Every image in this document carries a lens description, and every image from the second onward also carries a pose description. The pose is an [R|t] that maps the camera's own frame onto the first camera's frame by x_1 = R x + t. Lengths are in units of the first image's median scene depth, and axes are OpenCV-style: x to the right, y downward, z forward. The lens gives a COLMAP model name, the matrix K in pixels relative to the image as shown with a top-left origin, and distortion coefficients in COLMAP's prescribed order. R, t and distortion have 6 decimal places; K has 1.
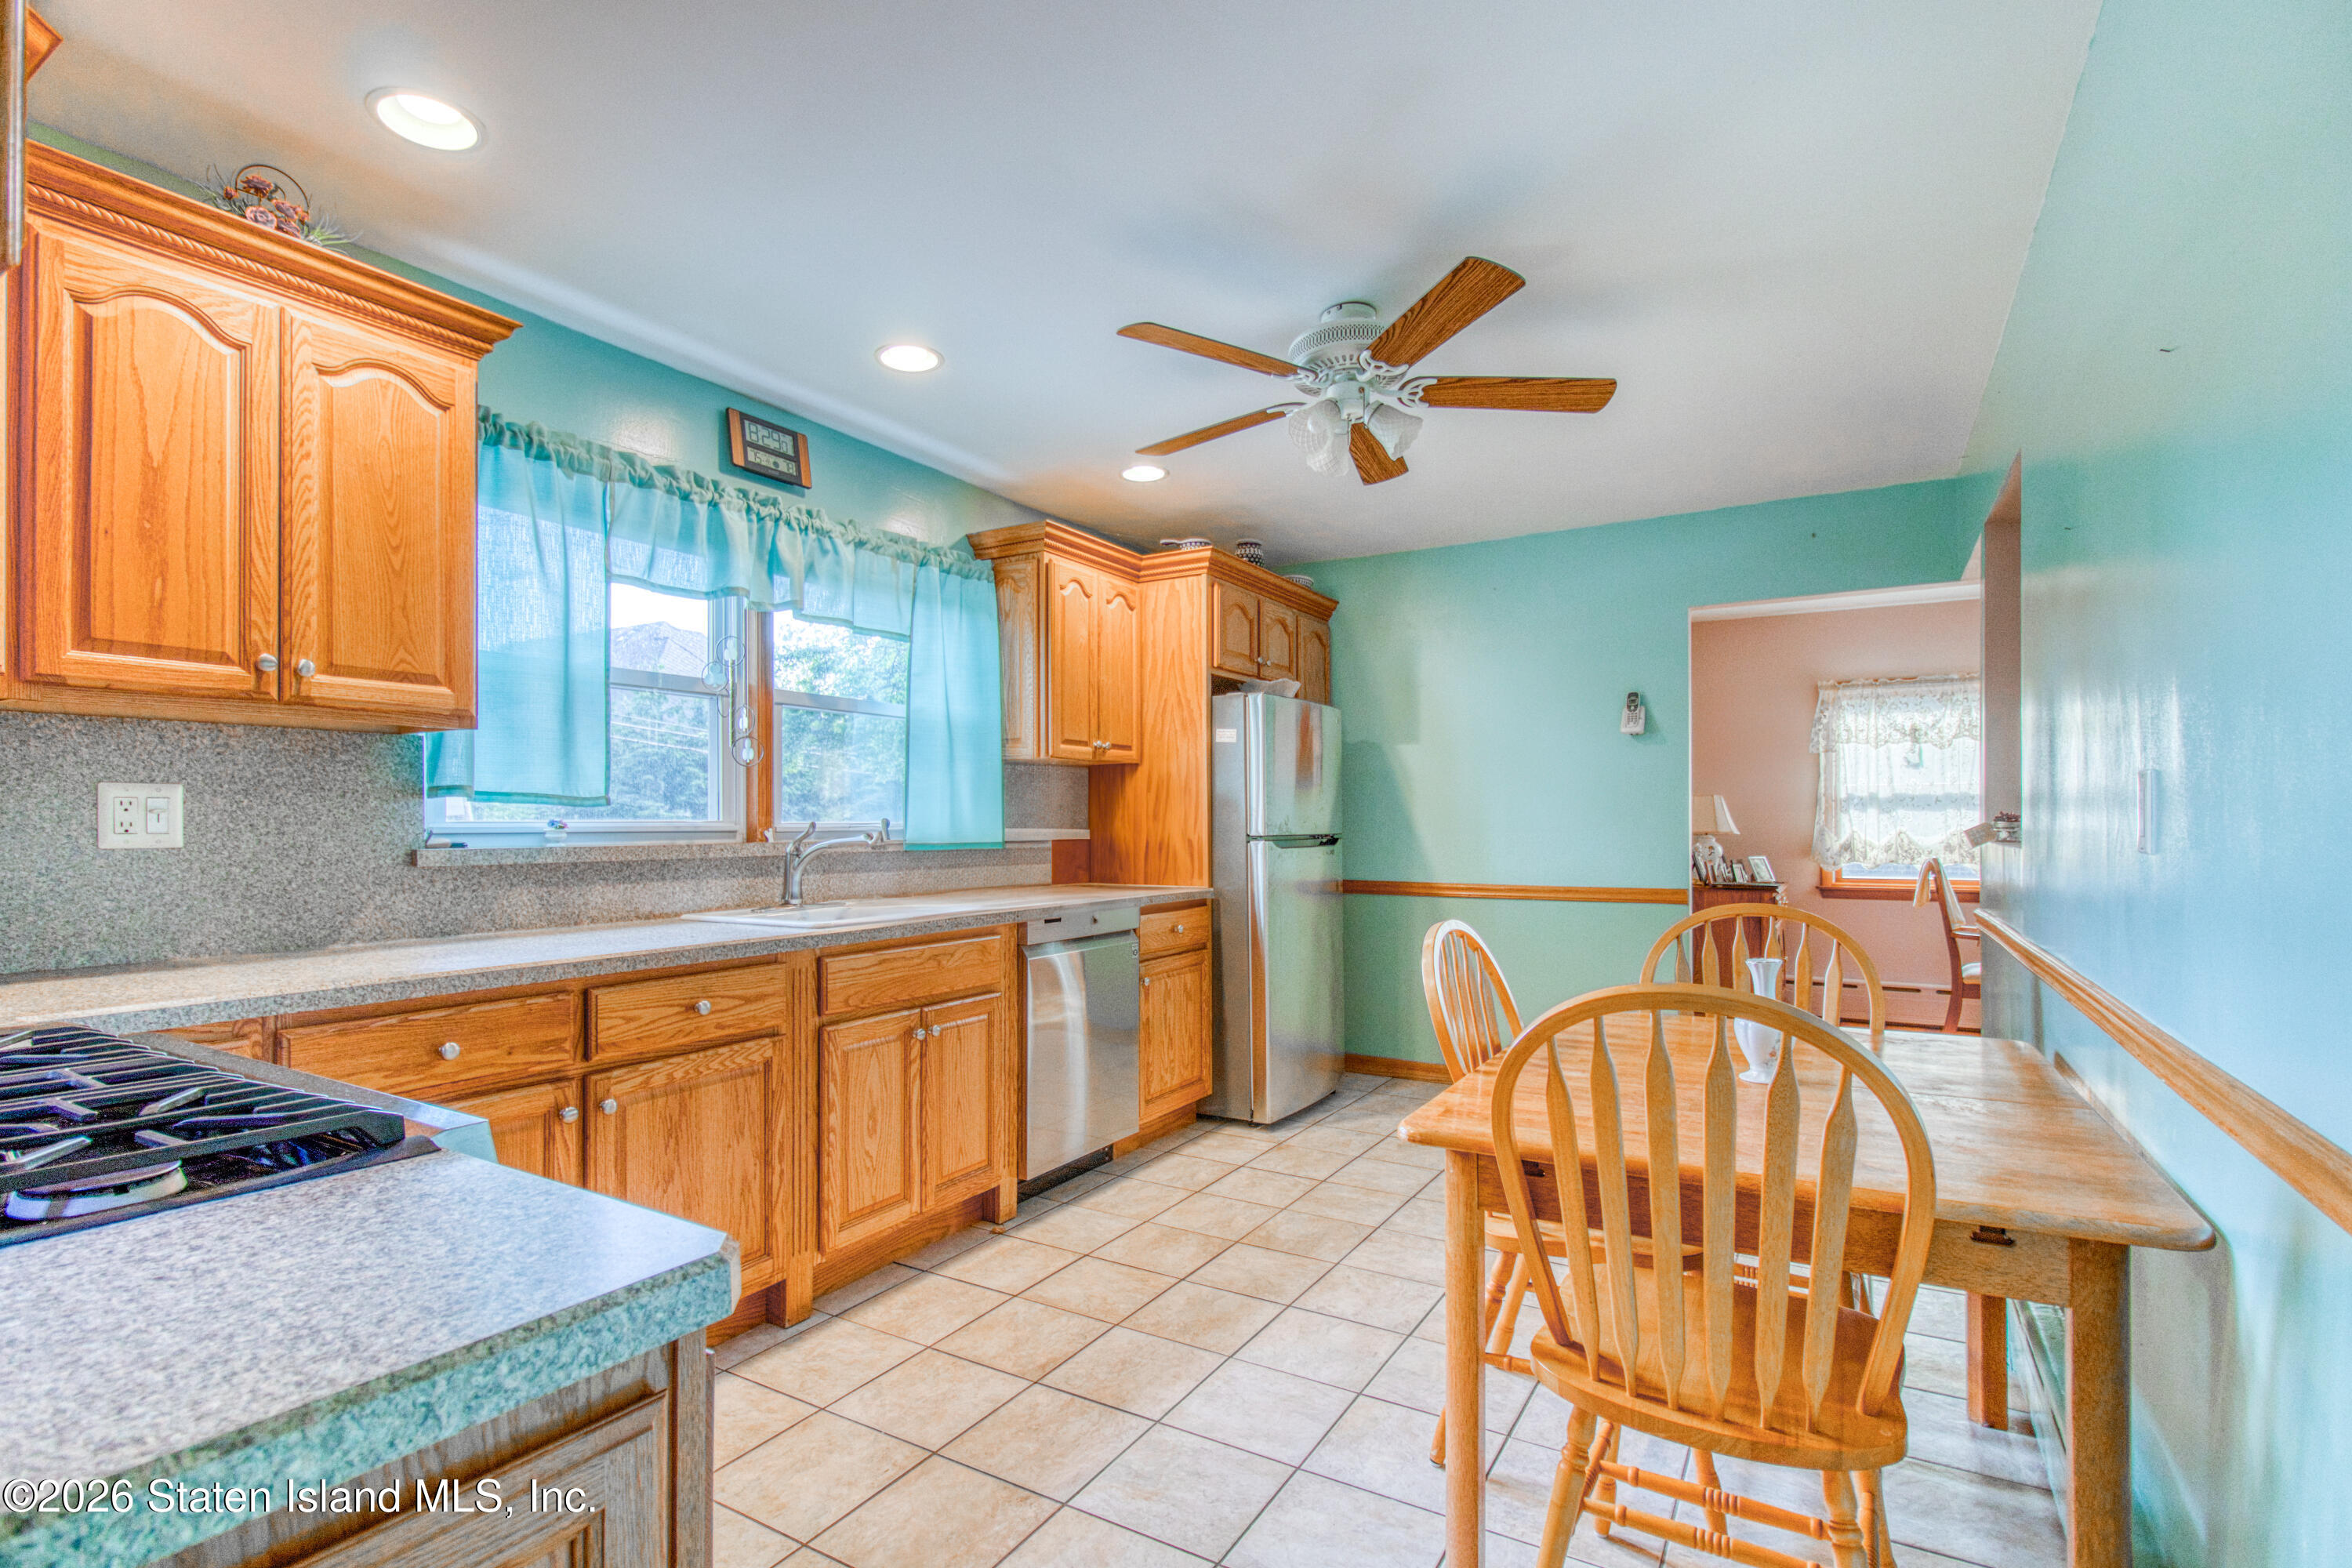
lens RADIAL K [[1113.2, 0, 1177.3], [0, 1113.2, 803.4], [0, 0, 1]] dist [0.017005, -0.012236]
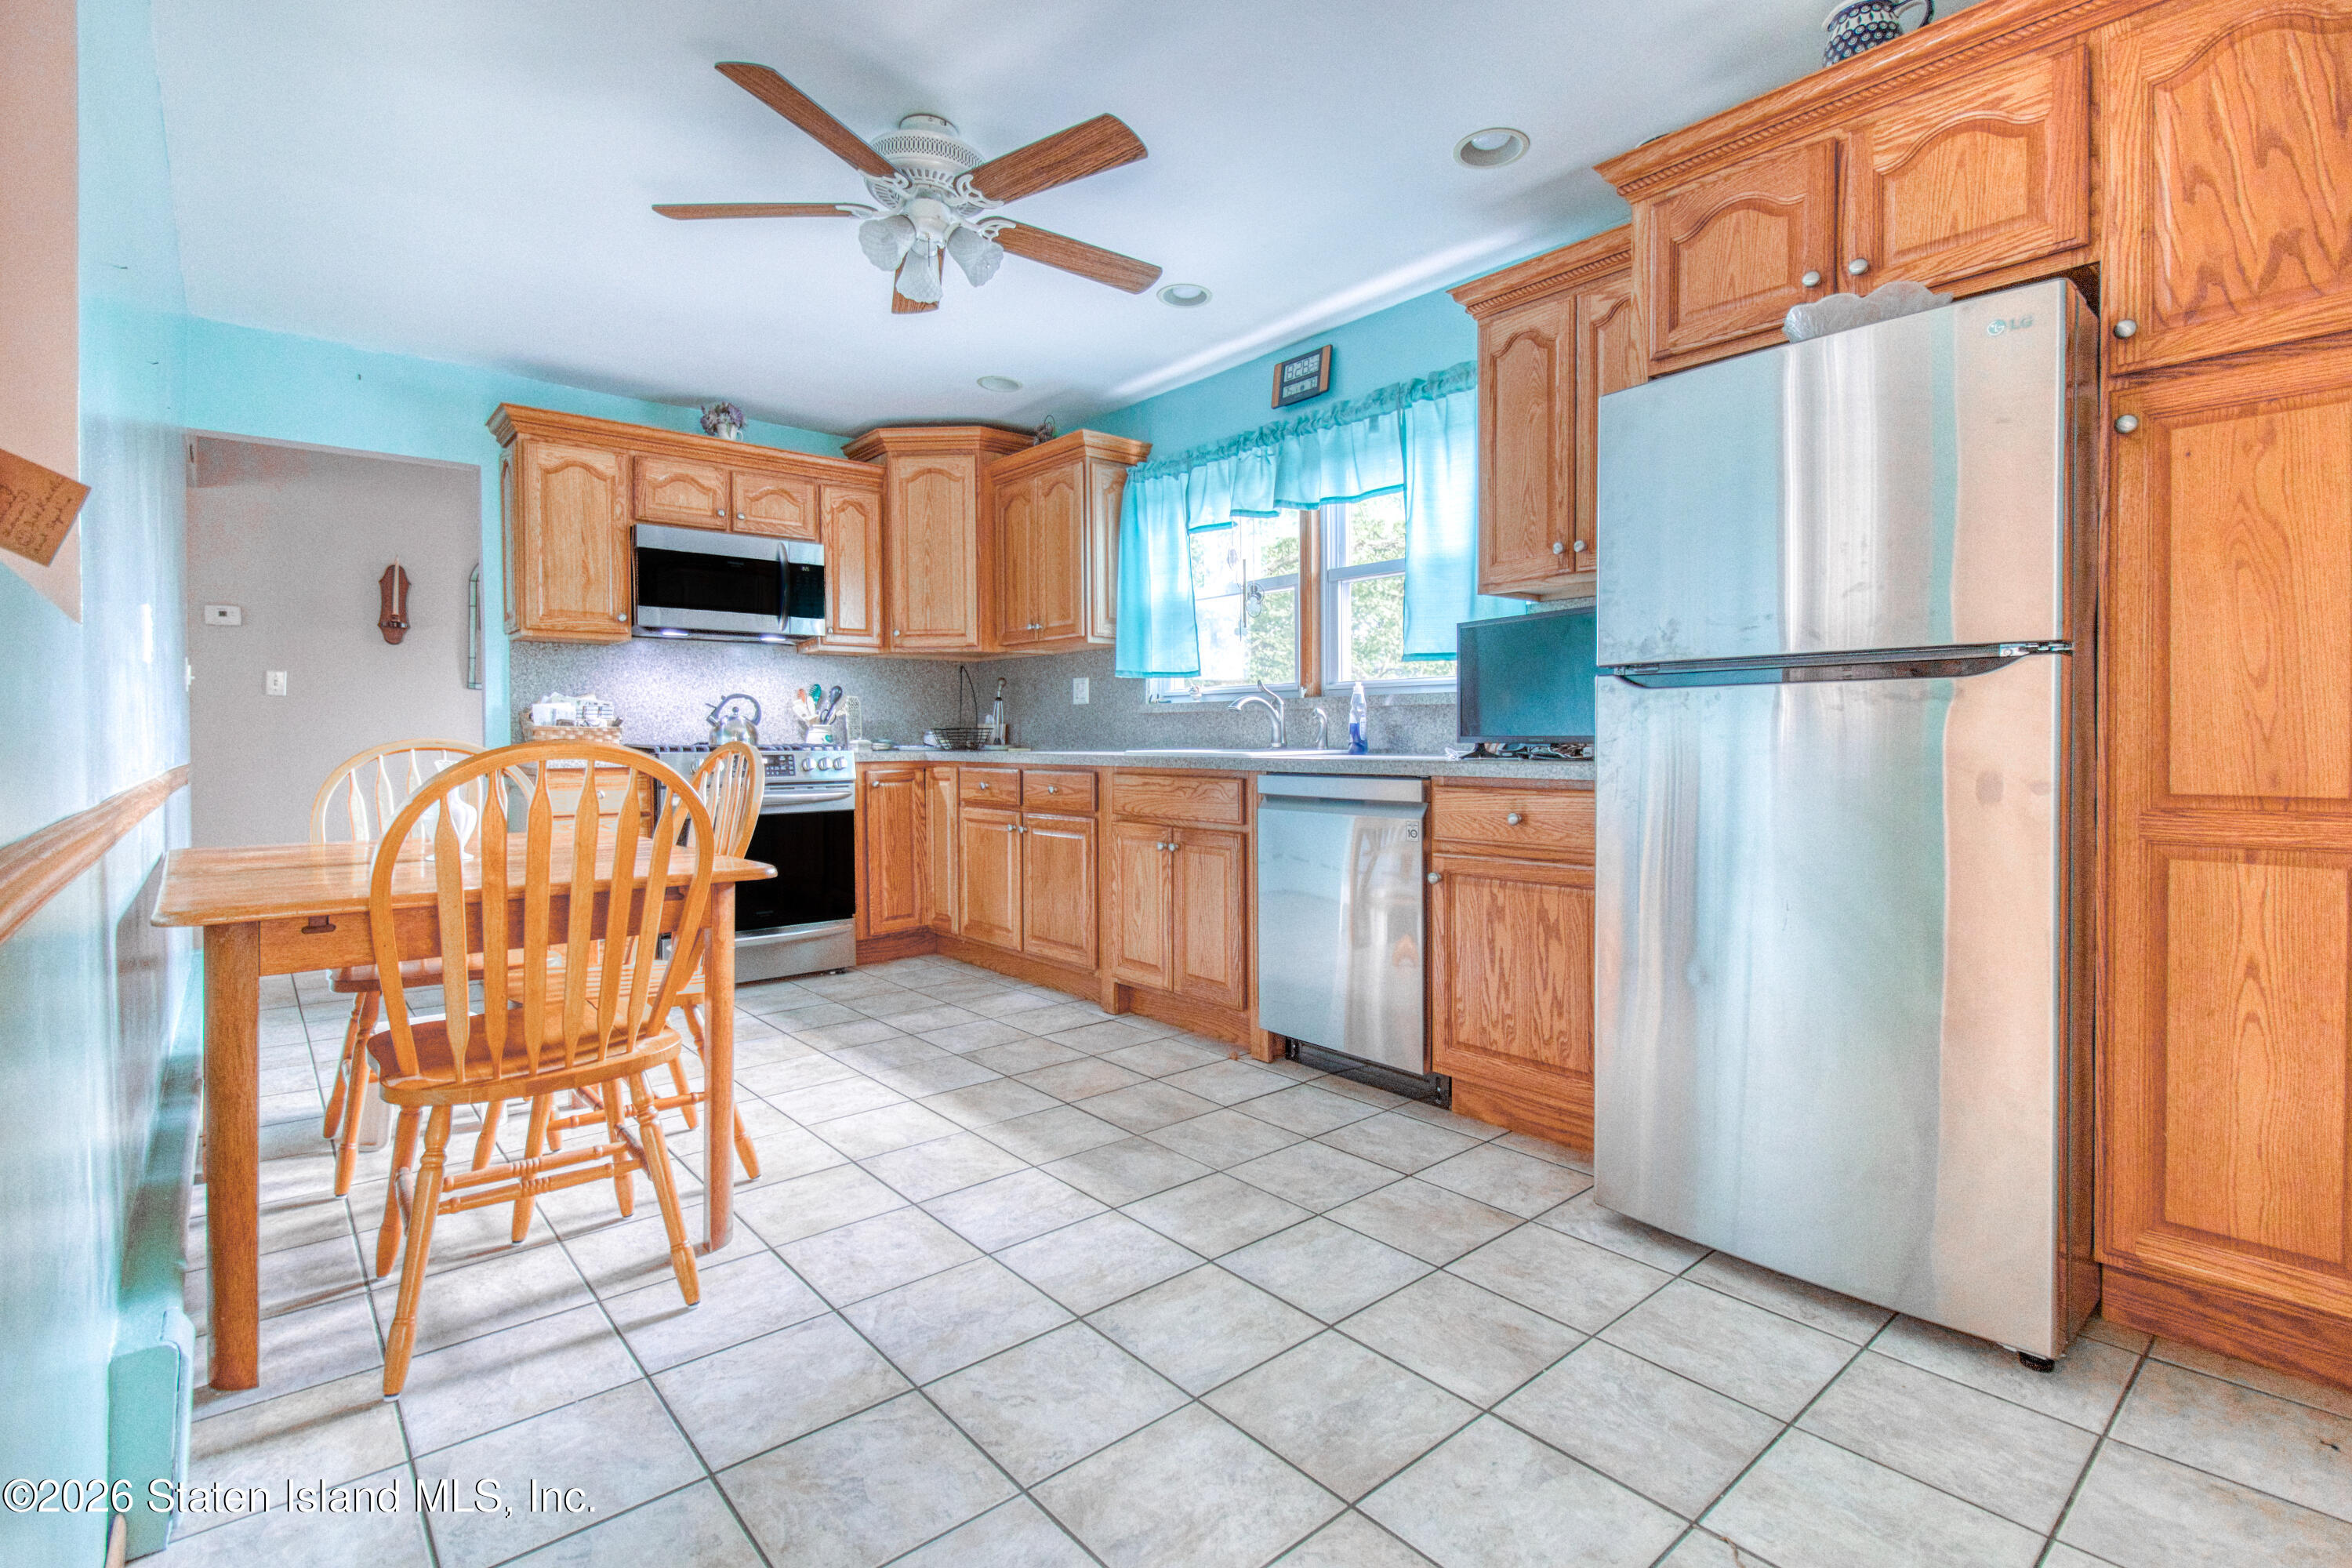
lens RADIAL K [[1113.2, 0, 1183.8], [0, 1113.2, 741.6], [0, 0, 1]] dist [0.017005, -0.012236]
pose [[-0.319902, 0.008421, -0.947413, 0.846968], [0.017309, 0.999846, 0.003042, 0.076853], [0.947293, -0.015425, -0.319998, 1.278981]]
